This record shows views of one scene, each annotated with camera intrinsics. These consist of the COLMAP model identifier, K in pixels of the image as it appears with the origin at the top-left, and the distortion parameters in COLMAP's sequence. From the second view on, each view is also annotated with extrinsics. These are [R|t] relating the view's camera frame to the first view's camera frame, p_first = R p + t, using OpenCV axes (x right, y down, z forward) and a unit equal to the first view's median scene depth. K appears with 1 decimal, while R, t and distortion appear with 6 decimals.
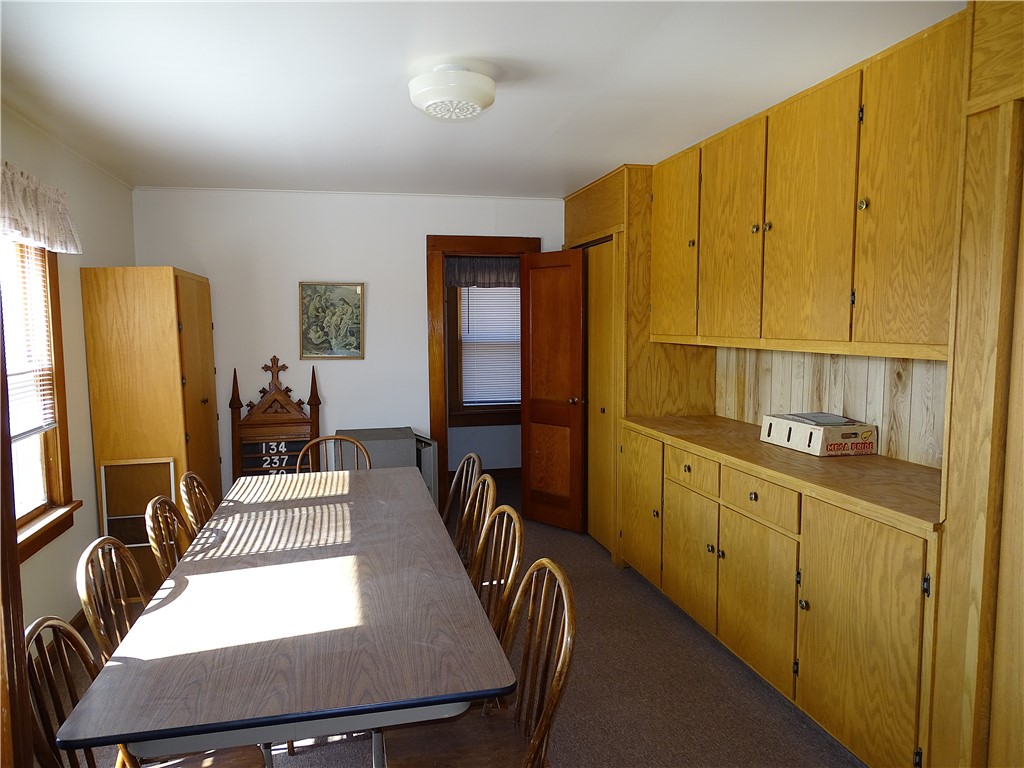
lens RADIAL K [[735.5, 0, 512.0], [0, 735.5, 384.0], [0, 0, 1]] dist [0.014553, -0.001660]
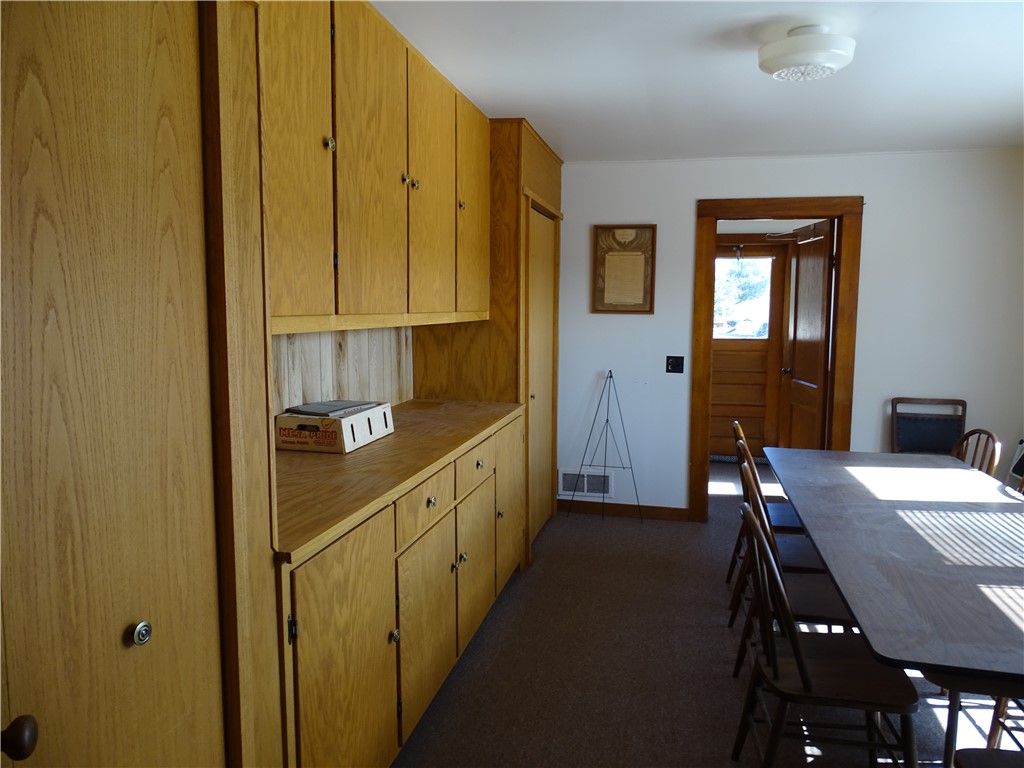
lens RADIAL K [[735.5, 0, 512.0], [0, 735.5, 384.0], [0, 0, 1]] dist [0.014553, -0.001660]
pose [[-0.902300, -0.051467, 0.428025, -0.132683], [0.031512, 0.982319, 0.184546, -0.129424], [-0.429955, 0.180004, -0.884724, 1.649820]]
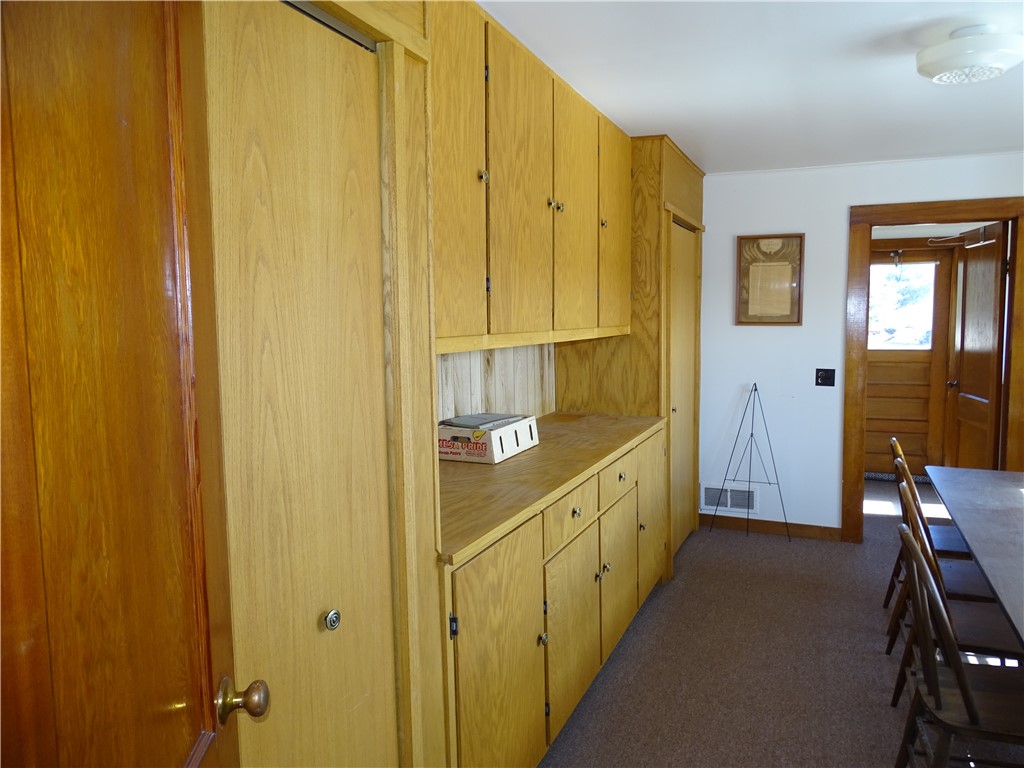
lens RADIAL K [[735.5, 0, 512.0], [0, 735.5, 384.0], [0, 0, 1]] dist [0.014553, -0.001660]
pose [[-0.808467, -0.045504, 0.586779, -0.139287], [0.062635, 0.984692, 0.162661, -0.139944], [-0.585199, 0.168259, -0.793241, 1.676587]]
